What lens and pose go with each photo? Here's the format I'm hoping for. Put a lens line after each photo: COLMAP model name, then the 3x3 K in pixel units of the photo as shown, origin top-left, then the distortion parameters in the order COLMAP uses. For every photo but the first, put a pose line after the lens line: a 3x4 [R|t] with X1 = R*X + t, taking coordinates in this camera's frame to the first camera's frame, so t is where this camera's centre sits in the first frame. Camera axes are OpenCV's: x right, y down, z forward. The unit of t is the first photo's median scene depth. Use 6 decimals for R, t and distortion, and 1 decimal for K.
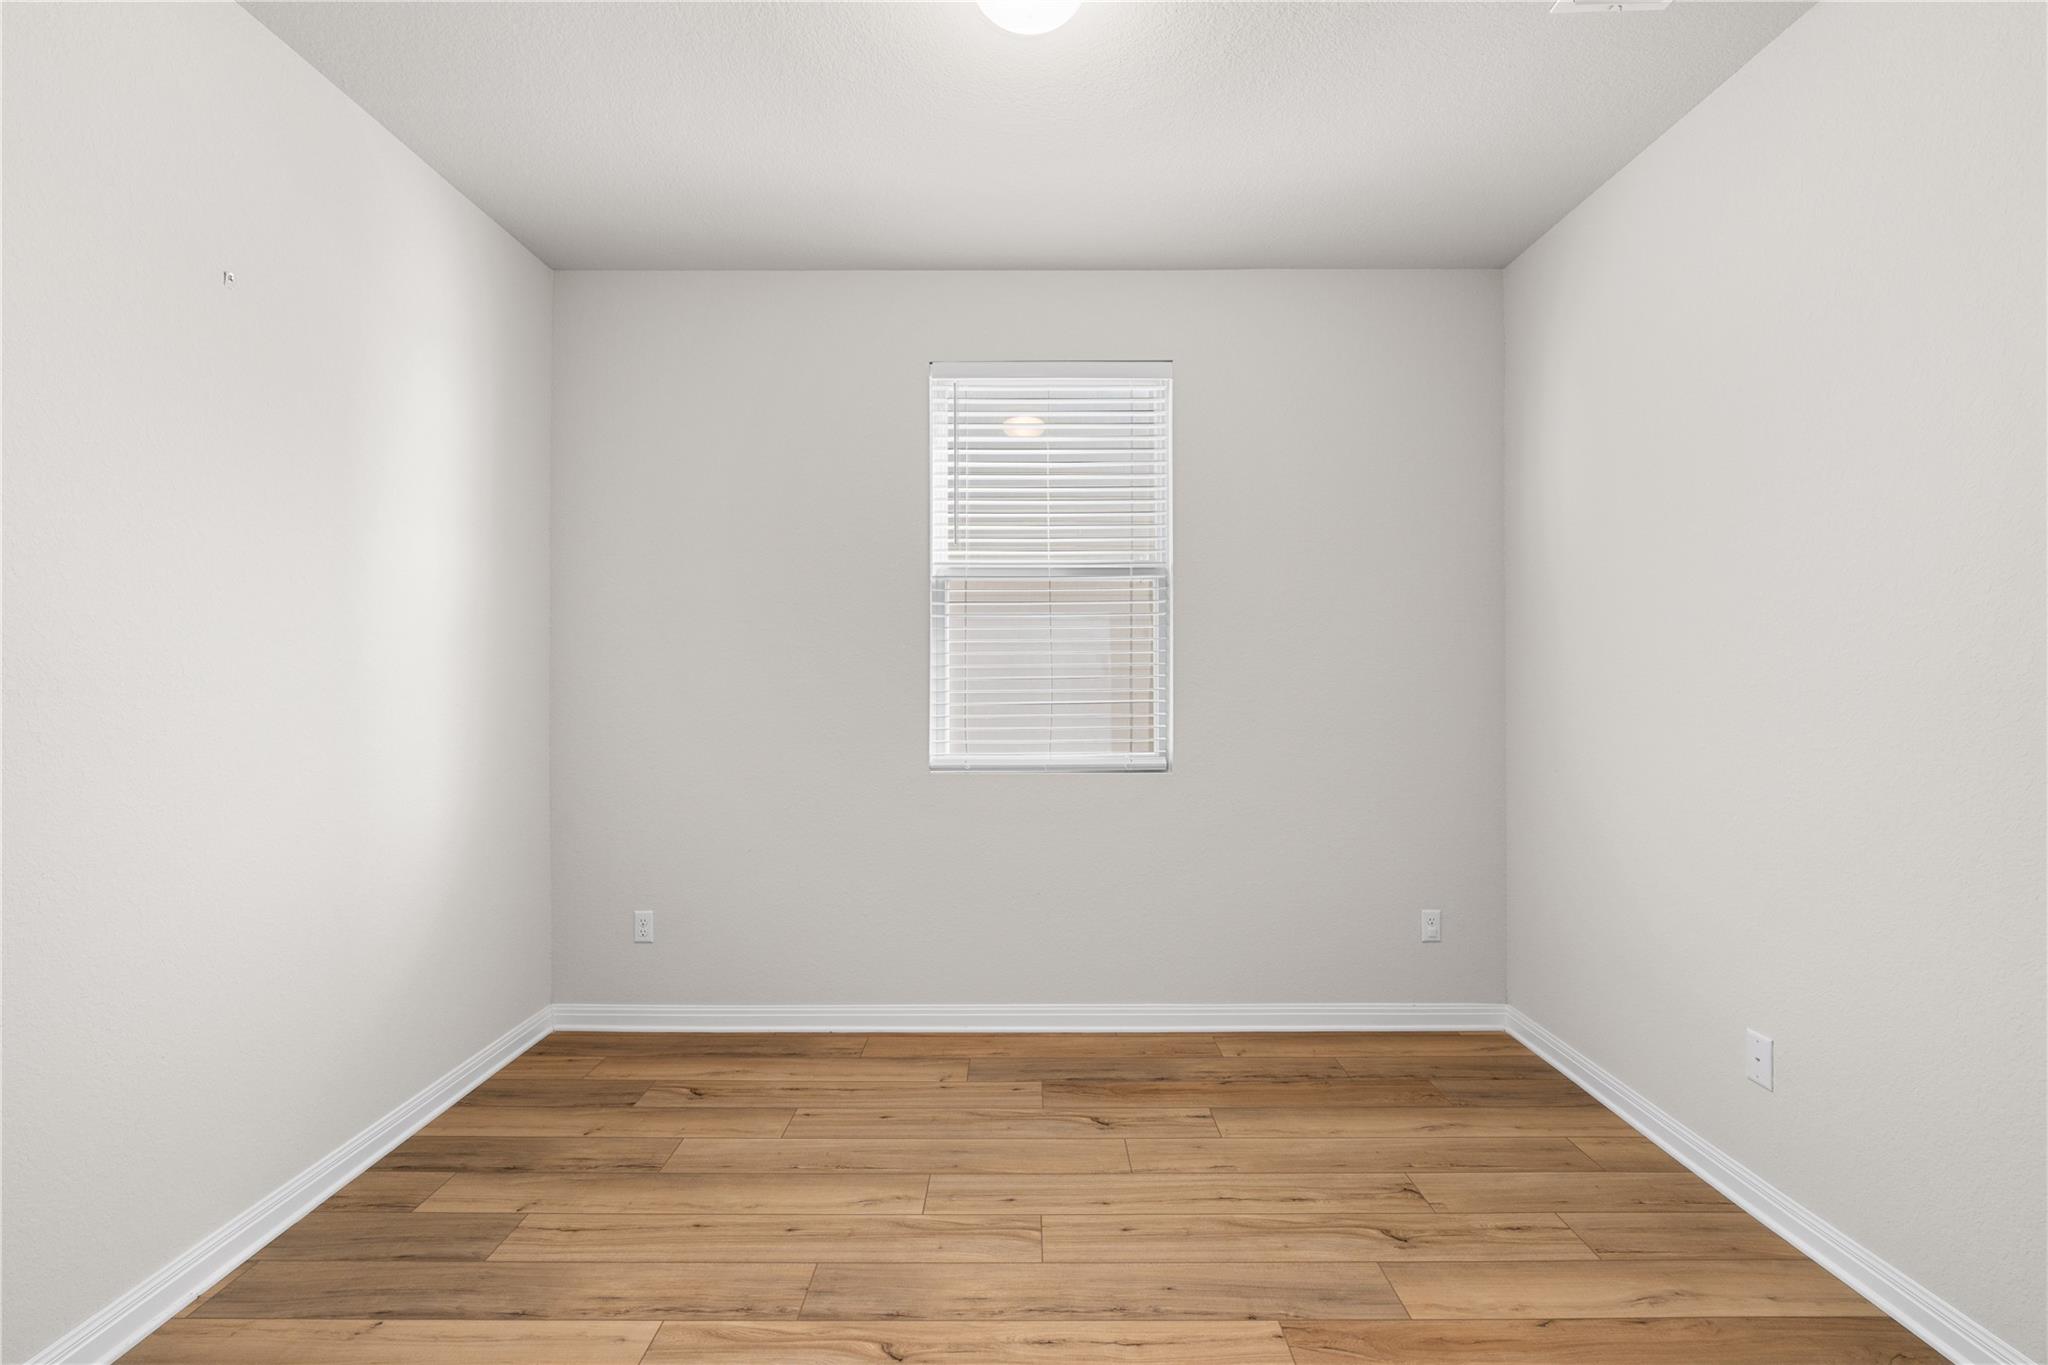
lens RADIAL K [[914.6, 0, 1025.1], [0, 914.6, 676.2], [0, 0, 1]] dist [-0.011753, 0.003428]
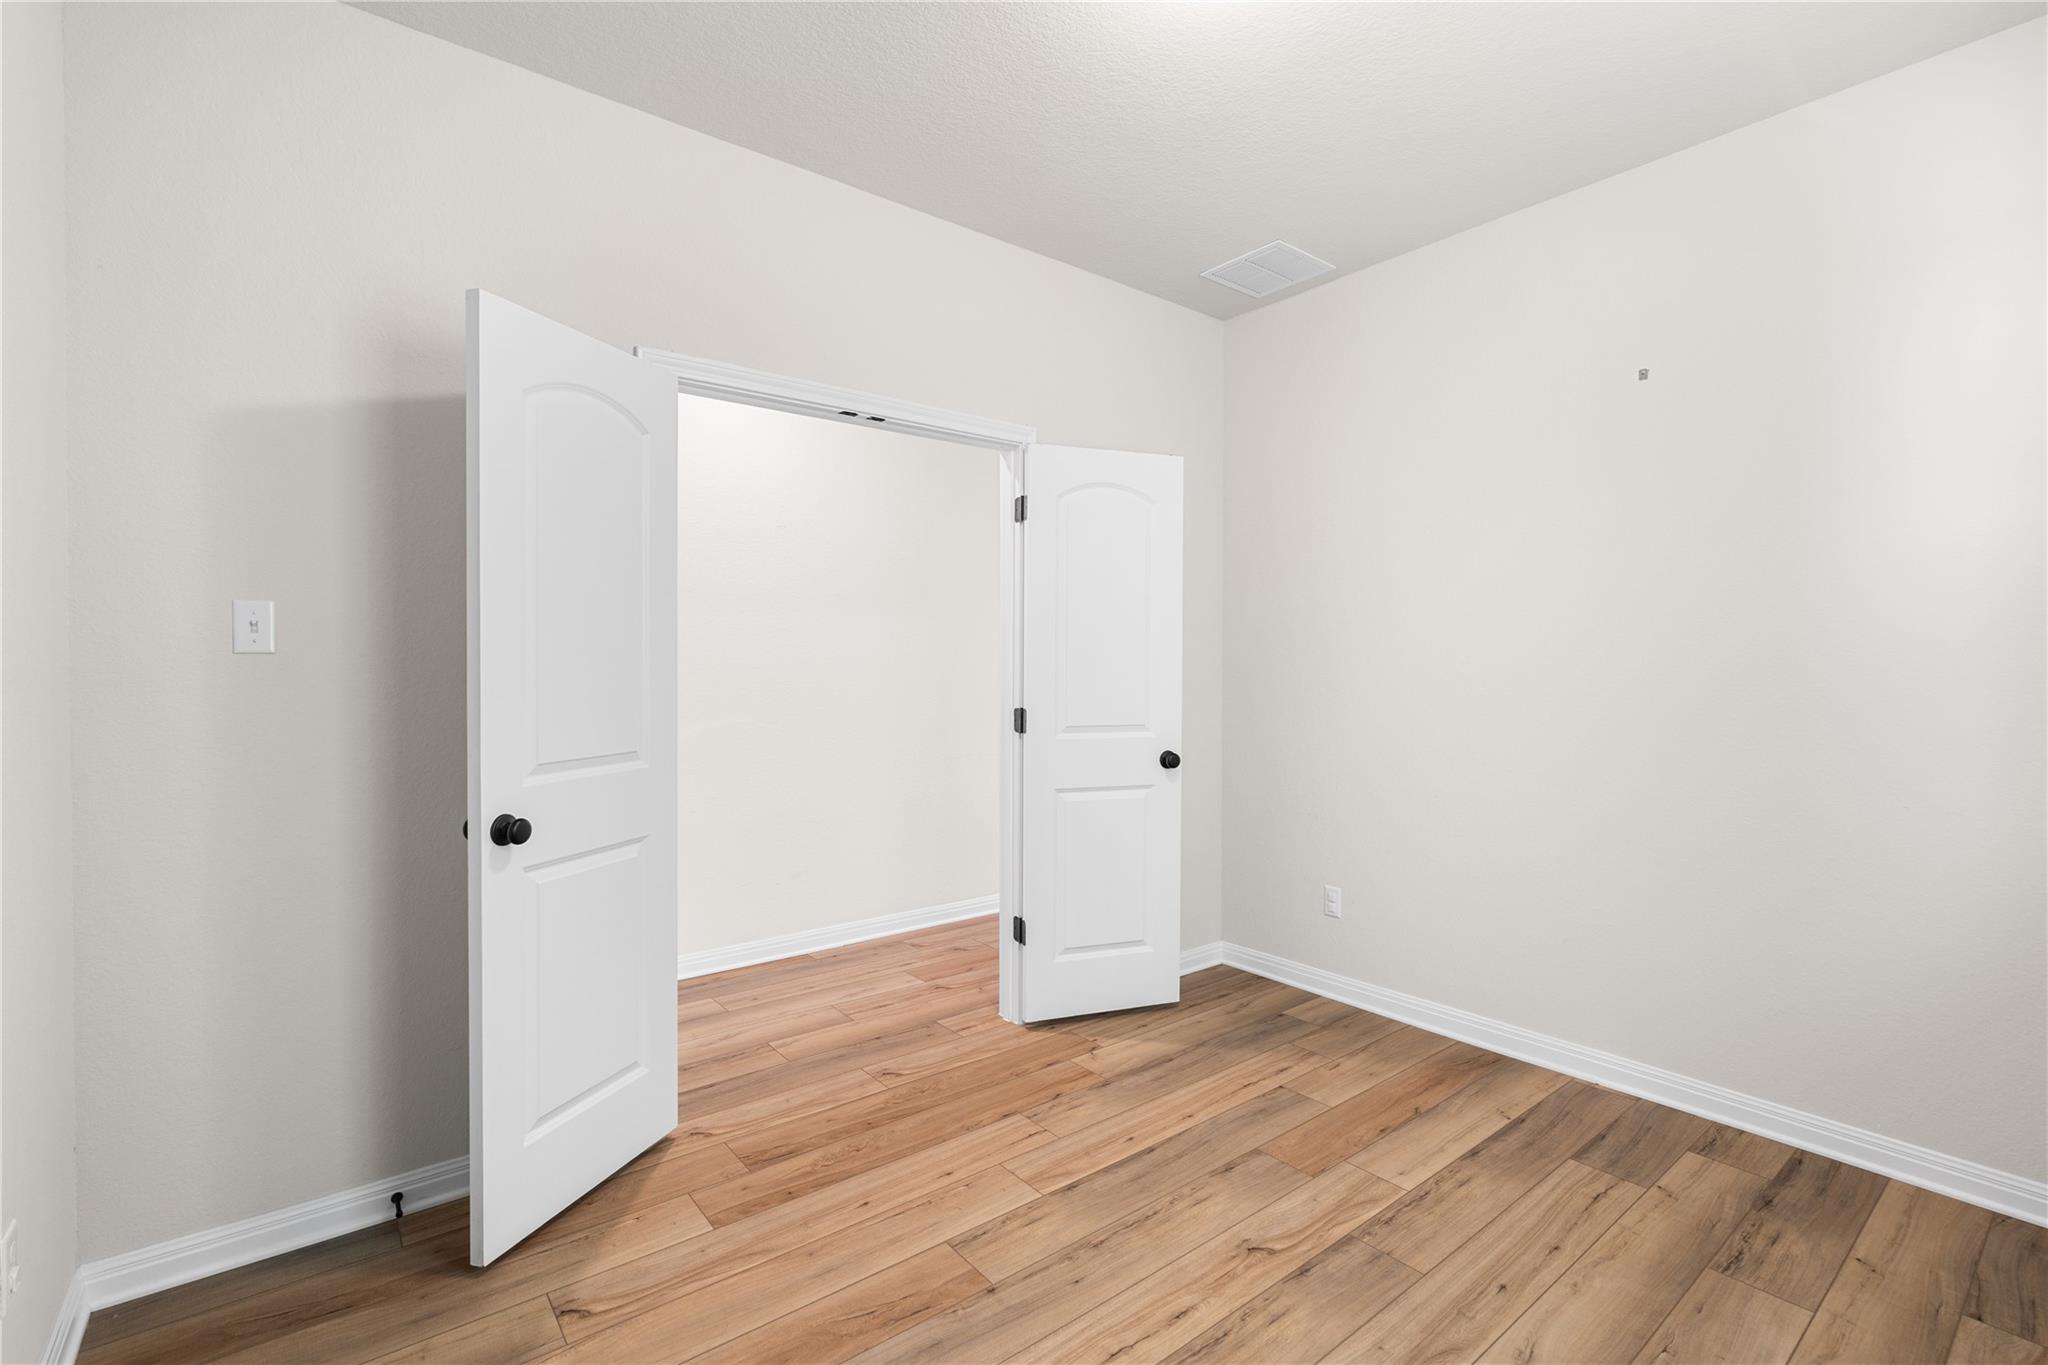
lens RADIAL K [[914.6, 0, 1024.7], [0, 914.6, 678.8], [0, 0, 1]] dist [-0.011753, 0.003428]
pose [[-0.785248, 0.006112, -0.619151, 0.730521], [-0.000484, 0.999945, 0.010485, 0.006641], [0.619181, 0.008533, -0.785202, 1.566724]]
